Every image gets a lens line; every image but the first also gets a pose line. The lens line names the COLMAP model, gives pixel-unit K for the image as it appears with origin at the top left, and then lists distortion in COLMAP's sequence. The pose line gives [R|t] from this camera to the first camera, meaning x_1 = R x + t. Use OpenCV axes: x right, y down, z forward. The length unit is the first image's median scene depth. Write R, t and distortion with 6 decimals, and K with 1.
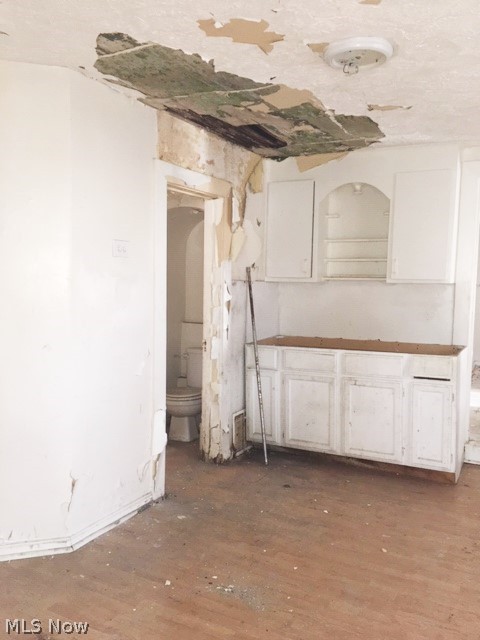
lens RADIAL K [[552.4, 0, 237.5], [0, 552.4, 321.6], [0, 0, 1]] dist [0.089957, -0.129985]
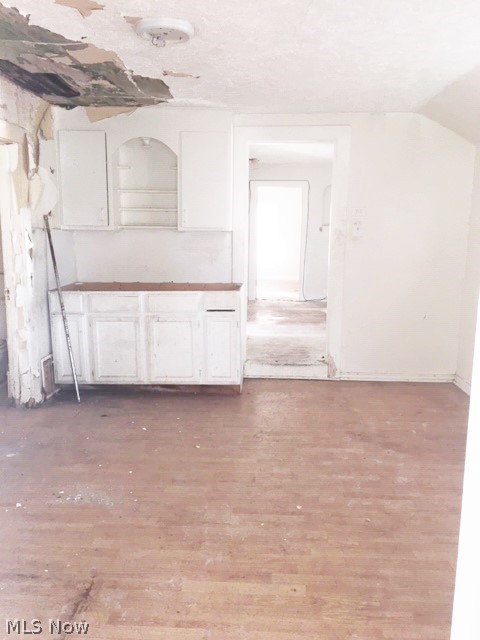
lens RADIAL K [[552.4, 0, 246.7], [0, 552.4, 323.0], [0, 0, 1]] dist [0.089957, -0.129985]
pose [[0.905080, -0.074827, 0.418606, -0.096692], [0.036809, 0.994488, 0.098182, 0.012175], [-0.423645, -0.073454, 0.902845, -0.100362]]
